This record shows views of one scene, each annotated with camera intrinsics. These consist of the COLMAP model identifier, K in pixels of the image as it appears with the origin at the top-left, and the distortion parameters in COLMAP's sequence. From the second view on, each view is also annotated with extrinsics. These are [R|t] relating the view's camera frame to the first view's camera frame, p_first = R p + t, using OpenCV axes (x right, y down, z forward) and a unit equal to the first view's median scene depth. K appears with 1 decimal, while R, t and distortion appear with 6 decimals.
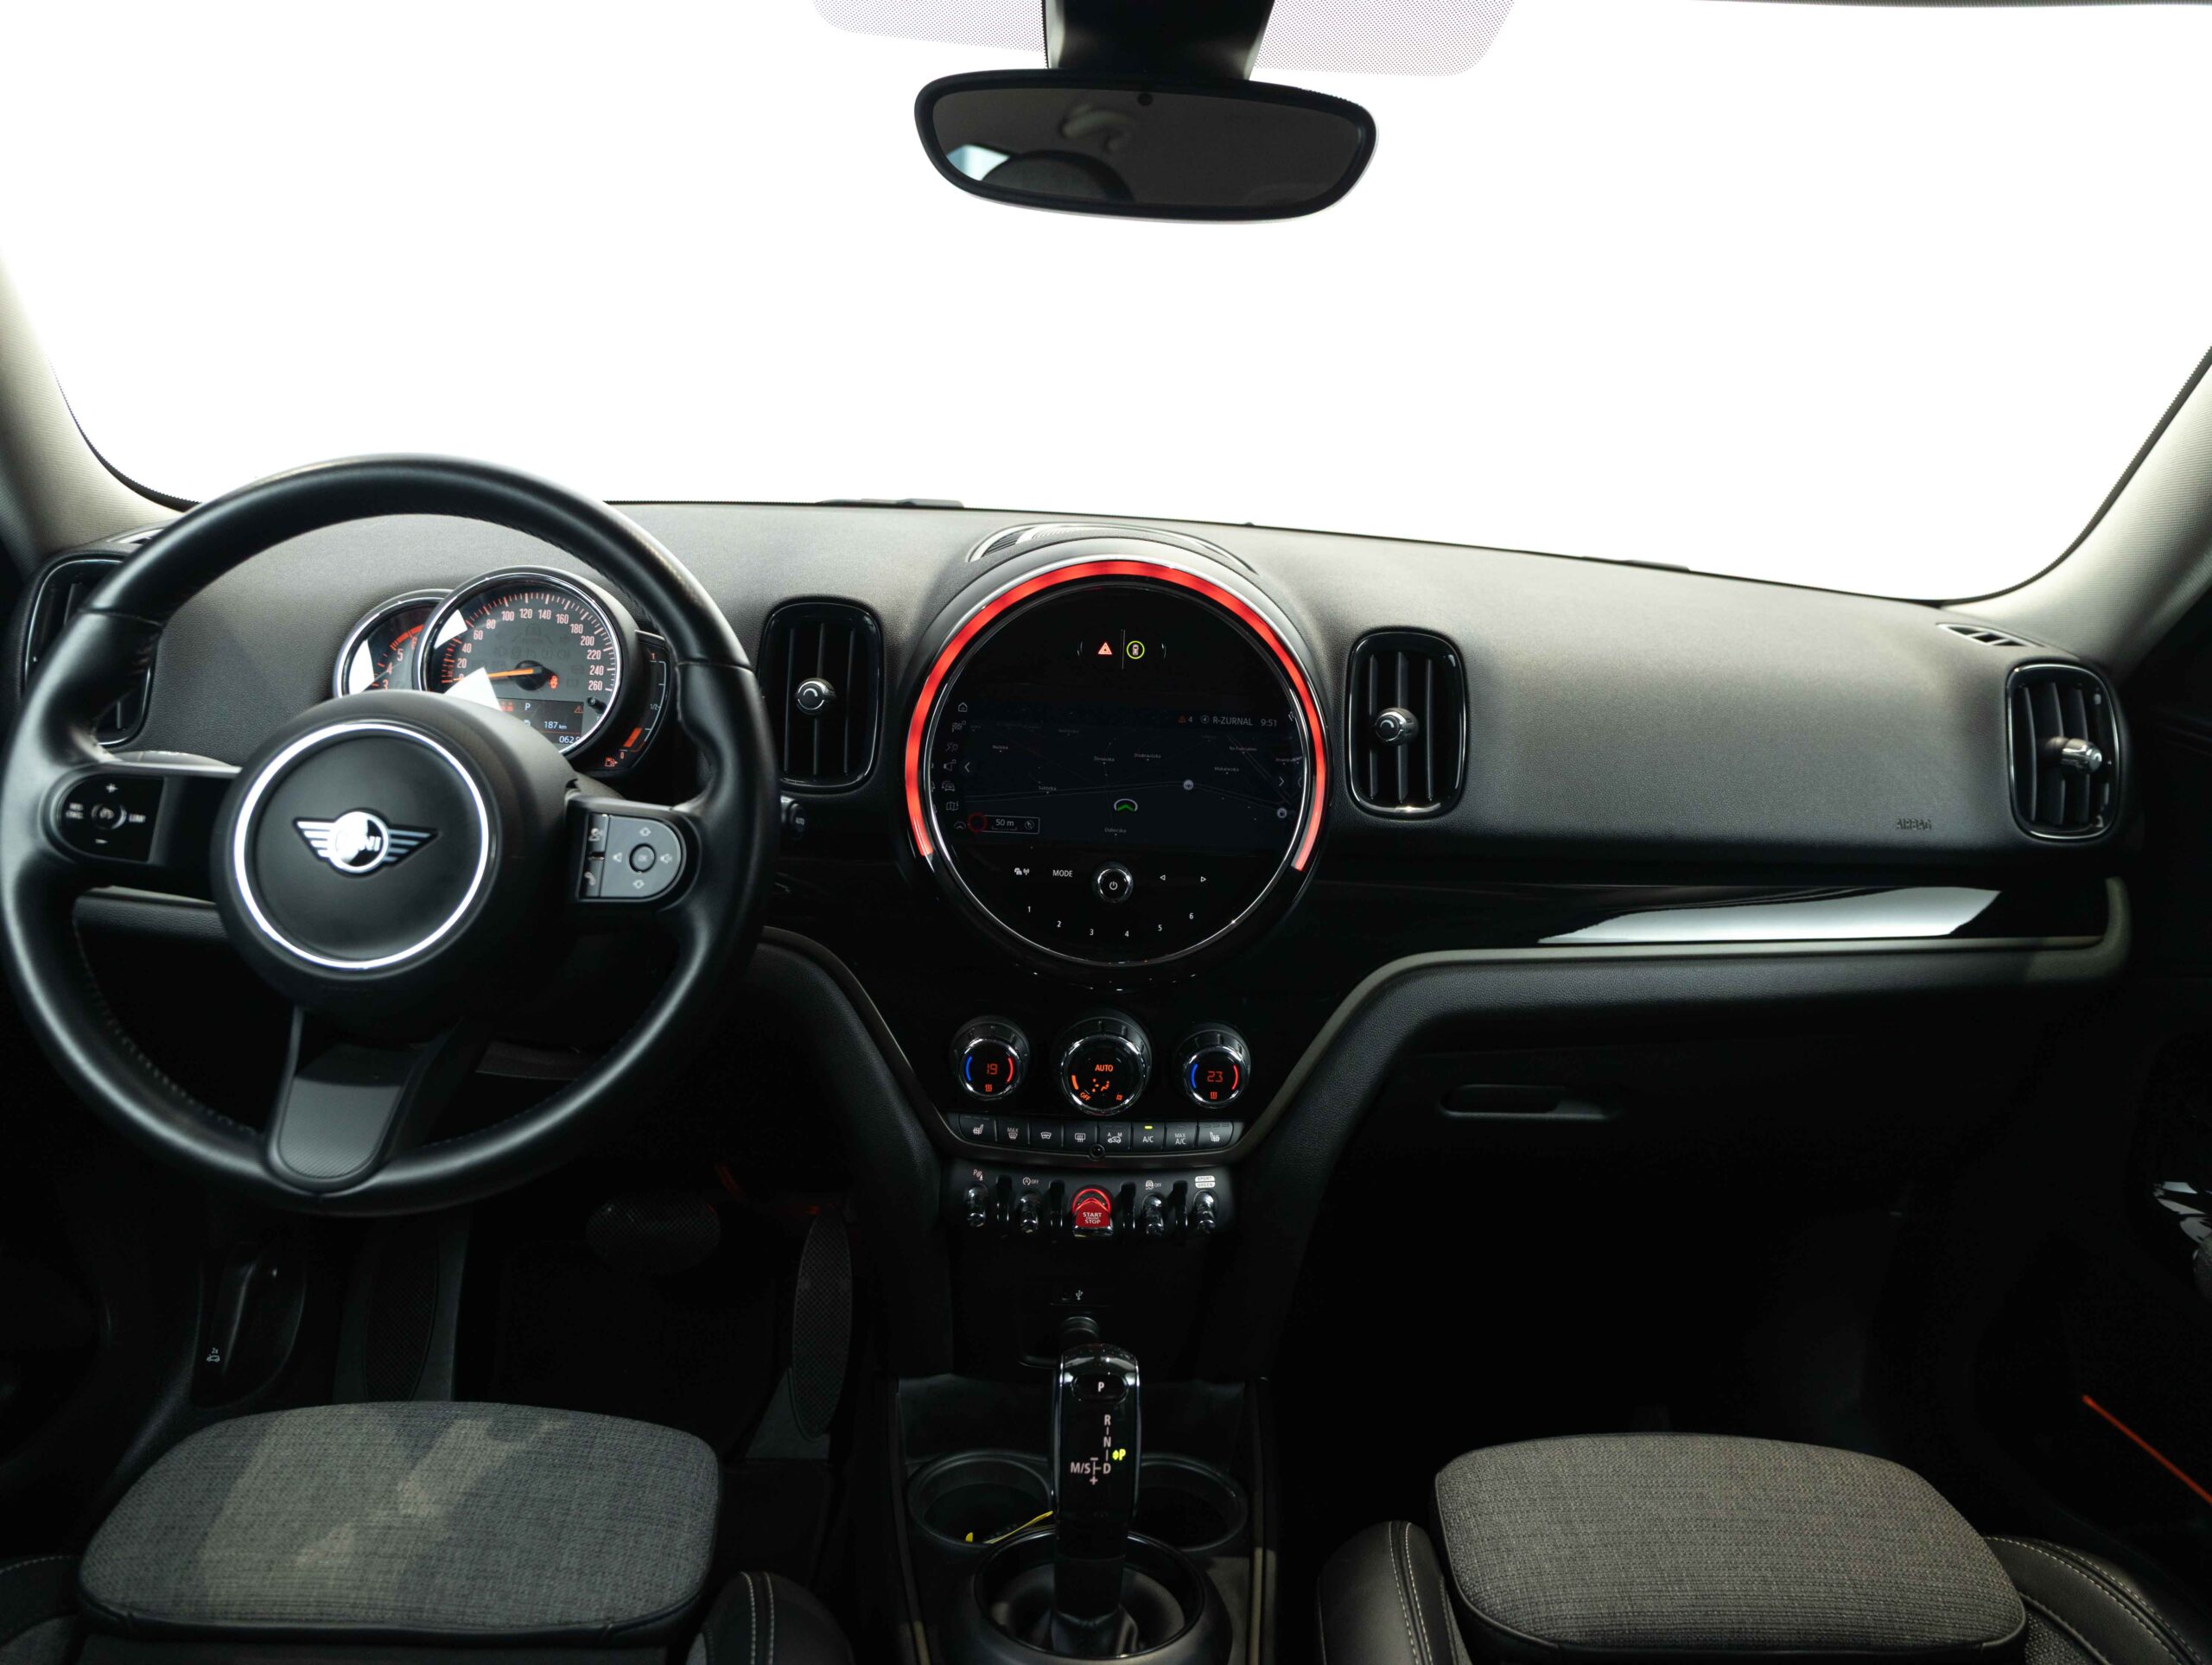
lens RADIAL K [[1599.9, 0, 1106.0], [0, 1599.9, 832.5], [0, 0, 1]] dist [-0.026962, -0.000998]
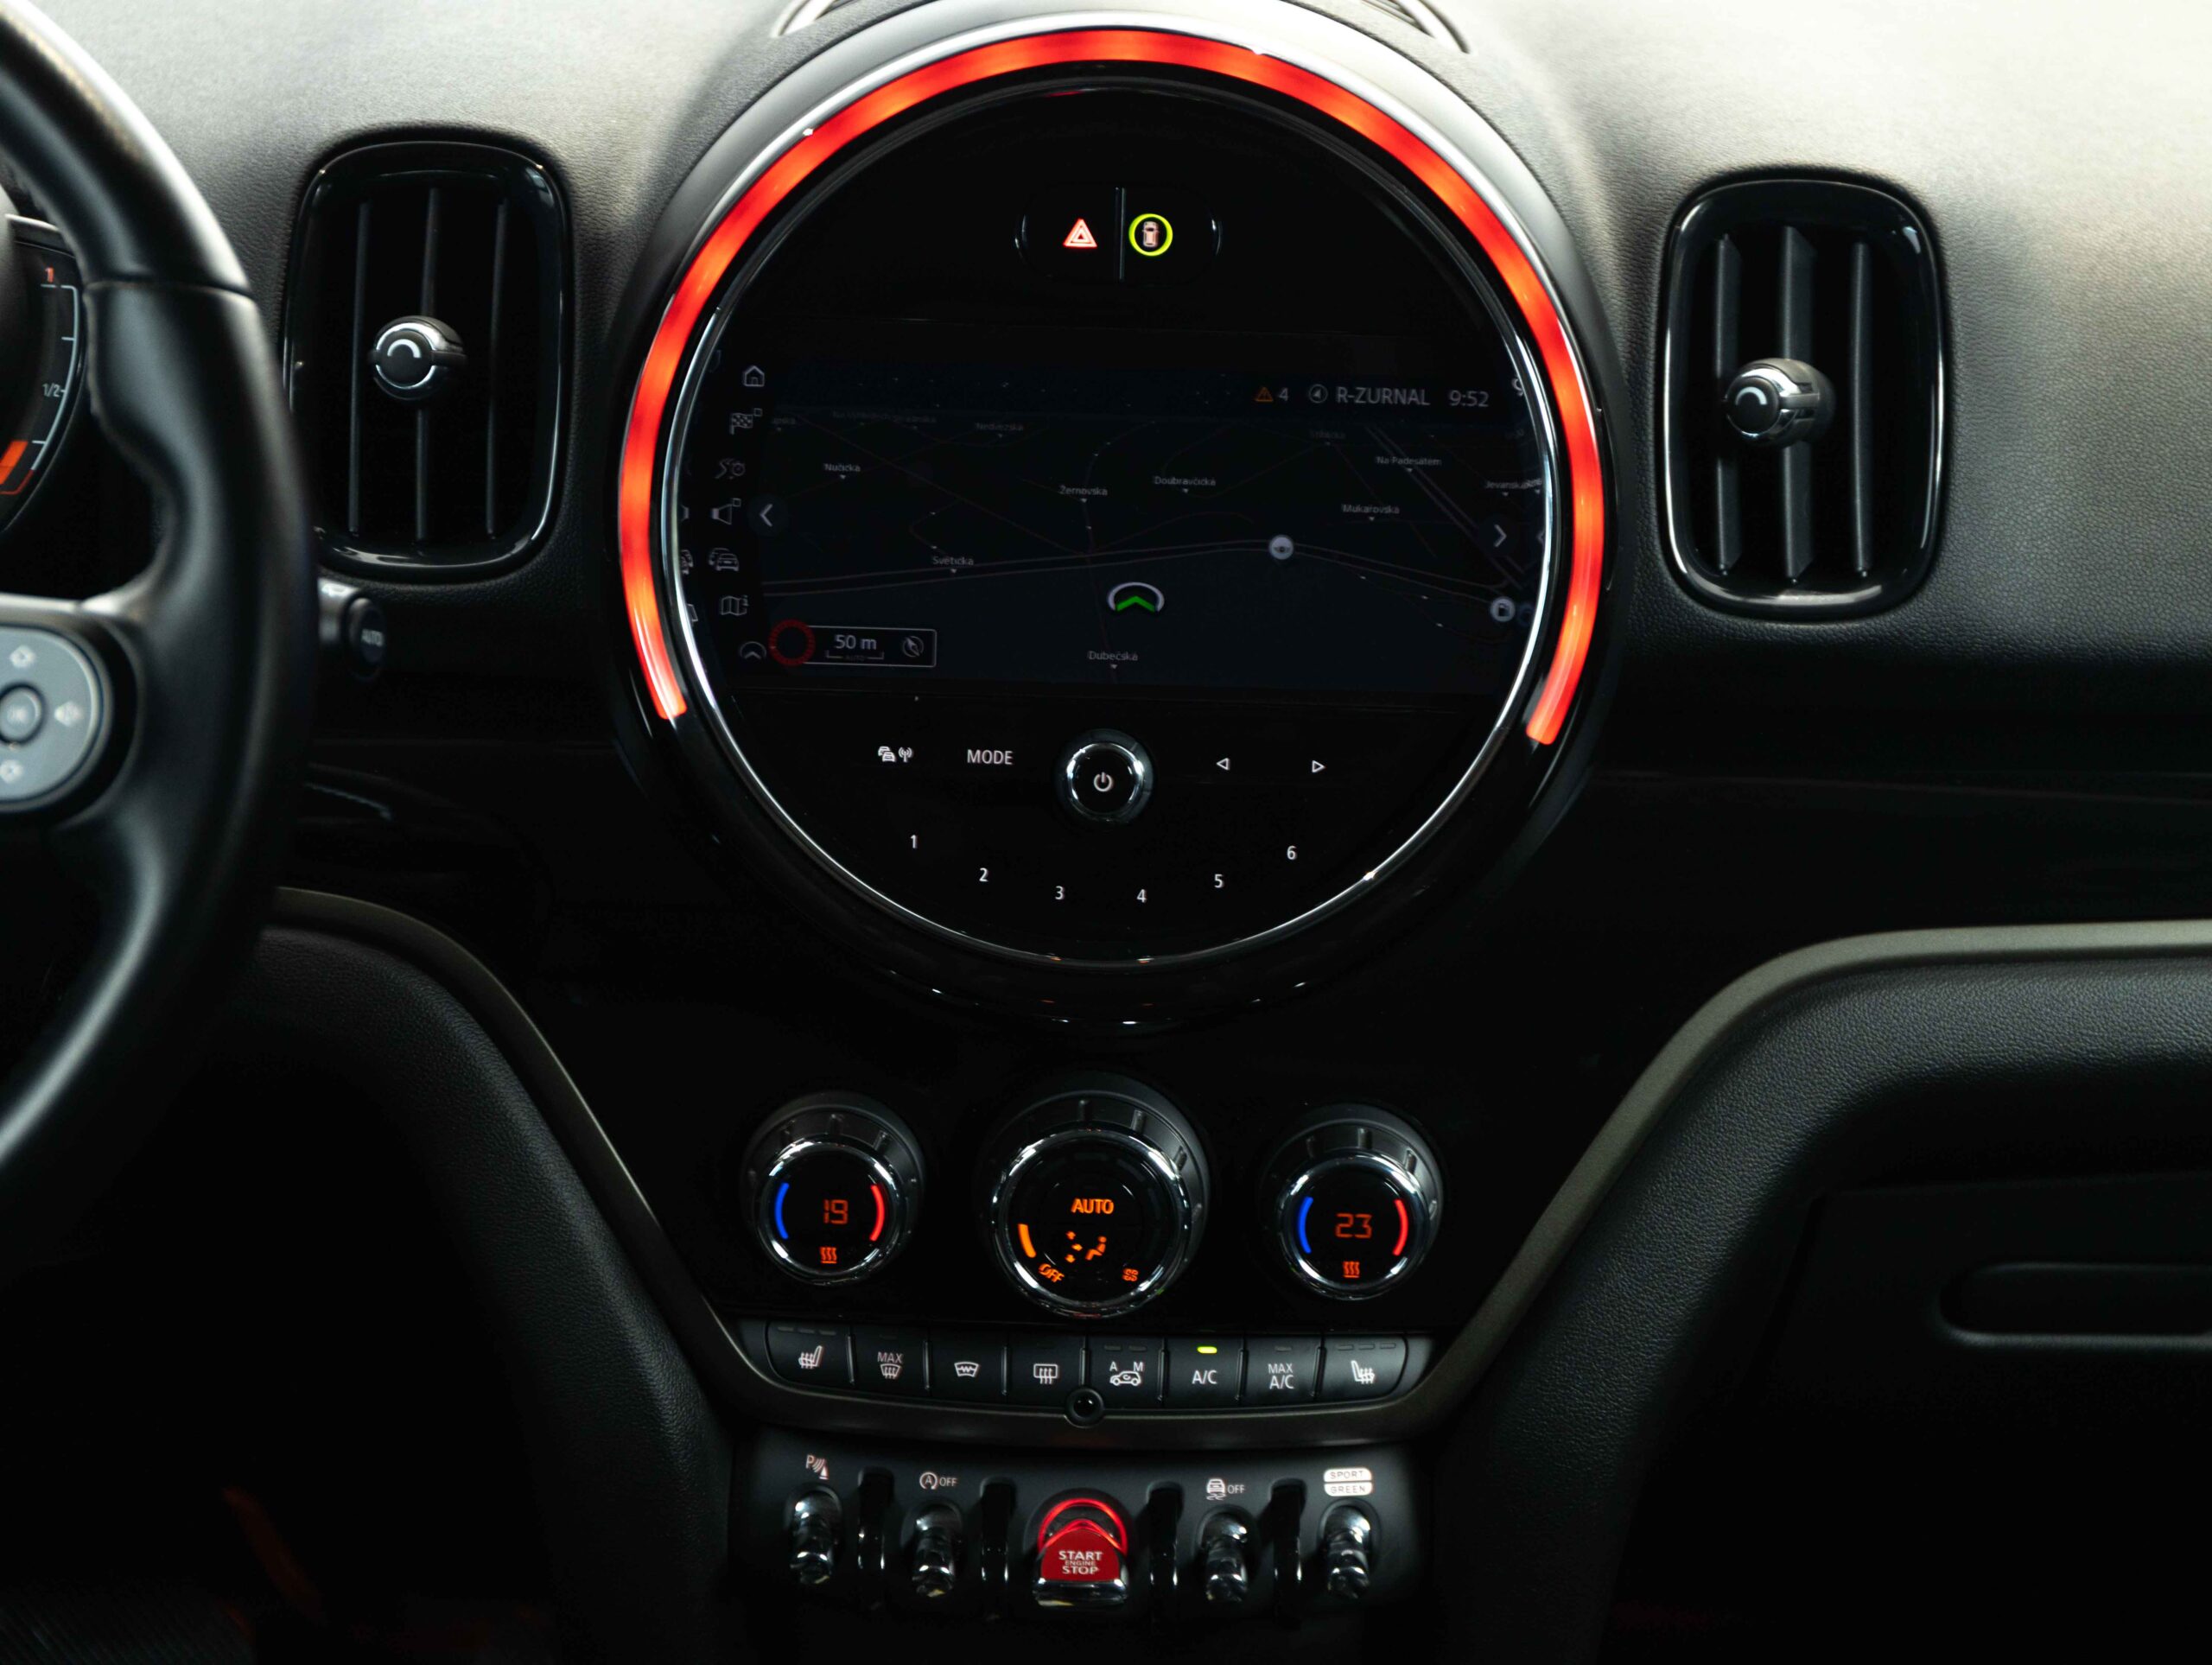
lens RADIAL K [[4411.0, 0, 1106.0], [0, 4411.0, 832.5], [0, 0, 1]] dist [-0.035558, -0.313337]
pose [[0.998351, -0.013900, -0.055701, 0.069489], [0.014956, 0.999715, 0.018585, 0.023971], [0.055427, -0.019388, 0.998274, -0.184433]]
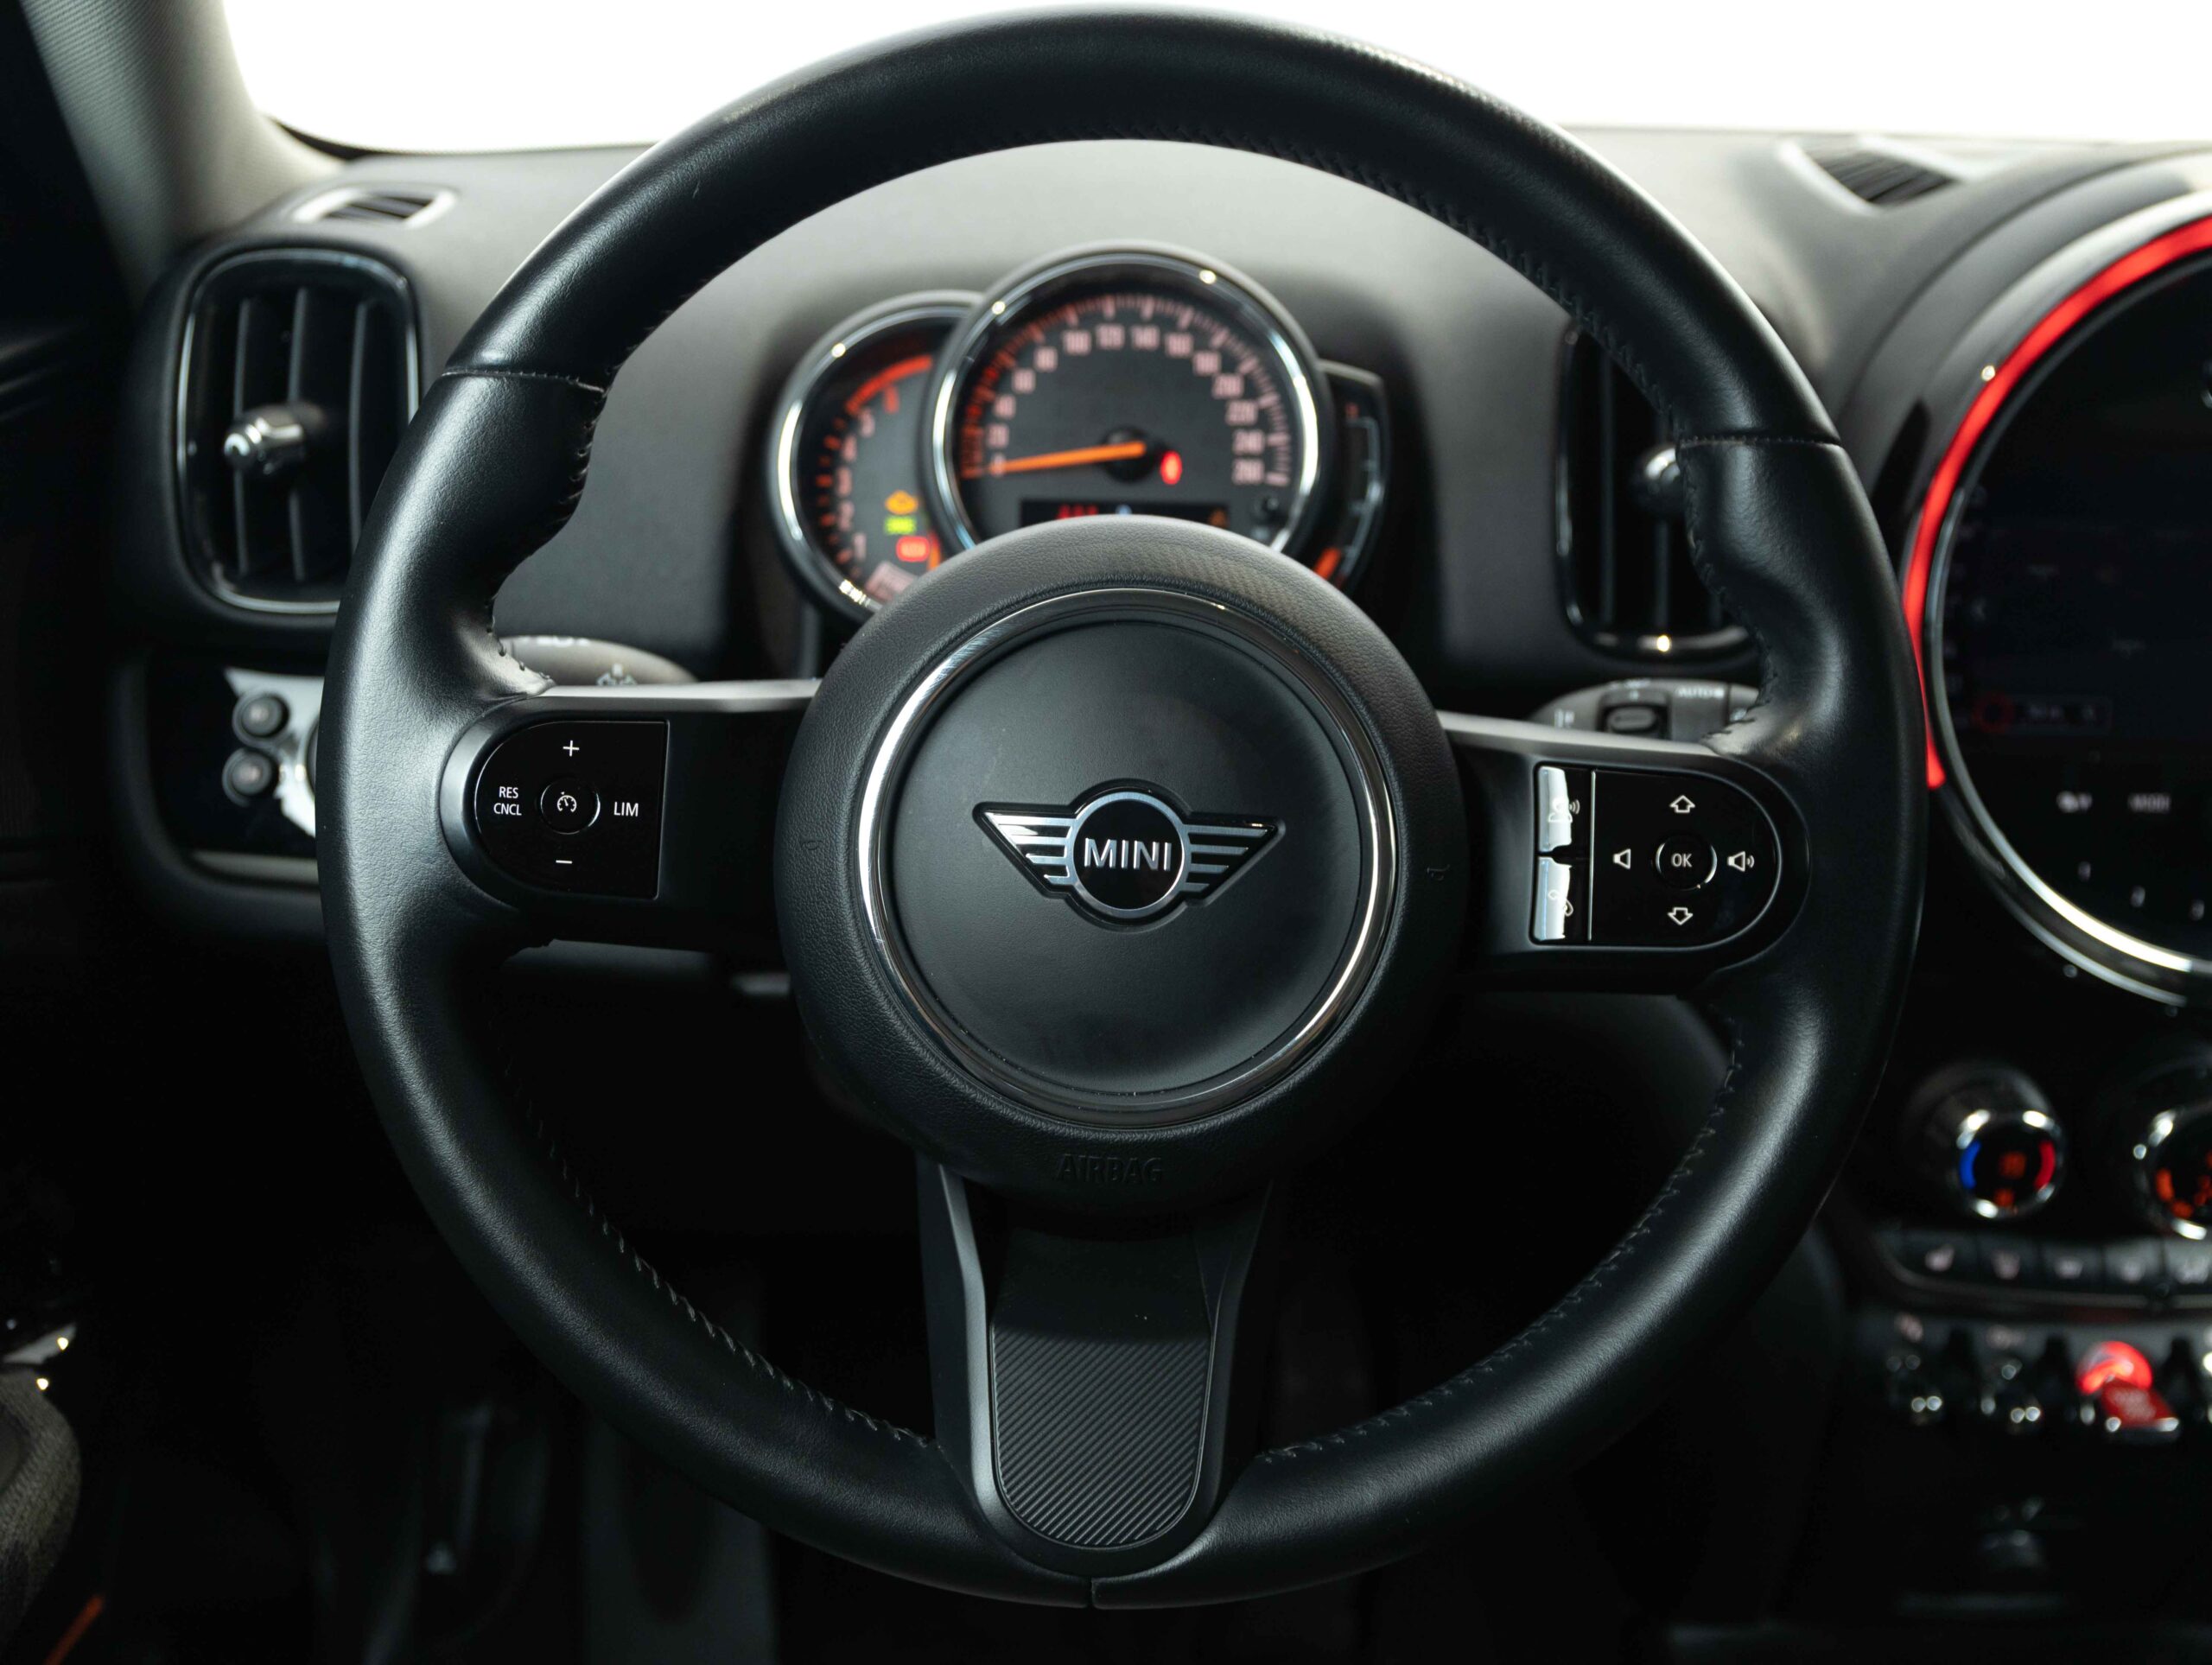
lens RADIAL K [[2066.1, 0, 1106.0], [0, 2066.1, 832.5], [0, 0, 1]] dist [0.000350, 0.000908]
pose [[0.999312, -0.024604, -0.027758, -0.355860], [0.027775, 0.992346, 0.120323, -0.057450], [0.024585, -0.121011, 0.992347, 0.304194]]
